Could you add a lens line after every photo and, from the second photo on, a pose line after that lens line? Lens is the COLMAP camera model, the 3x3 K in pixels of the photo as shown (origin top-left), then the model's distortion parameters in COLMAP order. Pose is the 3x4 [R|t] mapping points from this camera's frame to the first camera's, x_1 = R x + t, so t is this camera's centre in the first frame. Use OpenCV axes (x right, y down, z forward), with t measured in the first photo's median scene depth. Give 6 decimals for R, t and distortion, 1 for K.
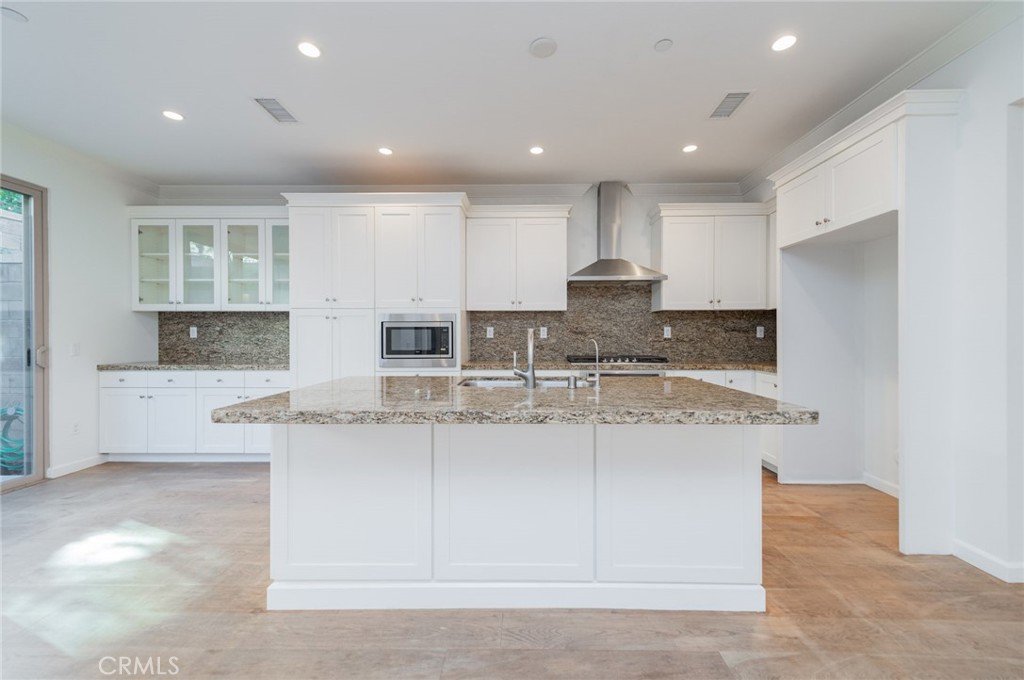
lens RADIAL K [[434.4, 0, 529.1], [0, 434.4, 337.5], [0, 0, 1]] dist [0.021081, -0.007987]
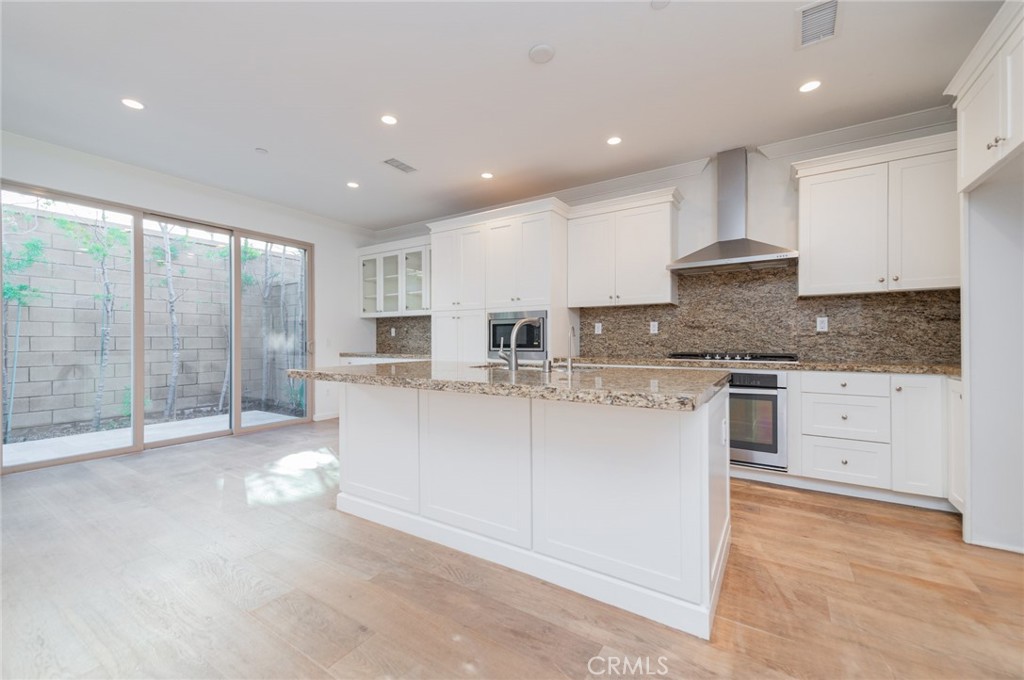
lens RADIAL K [[426.0, 0, 482.2], [0, 426.0, 340.4], [0, 0, 1]] dist [0.008929, -0.000400]
pose [[0.828459, -0.001315, -0.560048, 0.289000], [-0.000805, 0.999993, -0.003538, 0.023453], [0.560049, 0.003382, 0.828453, 0.032919]]
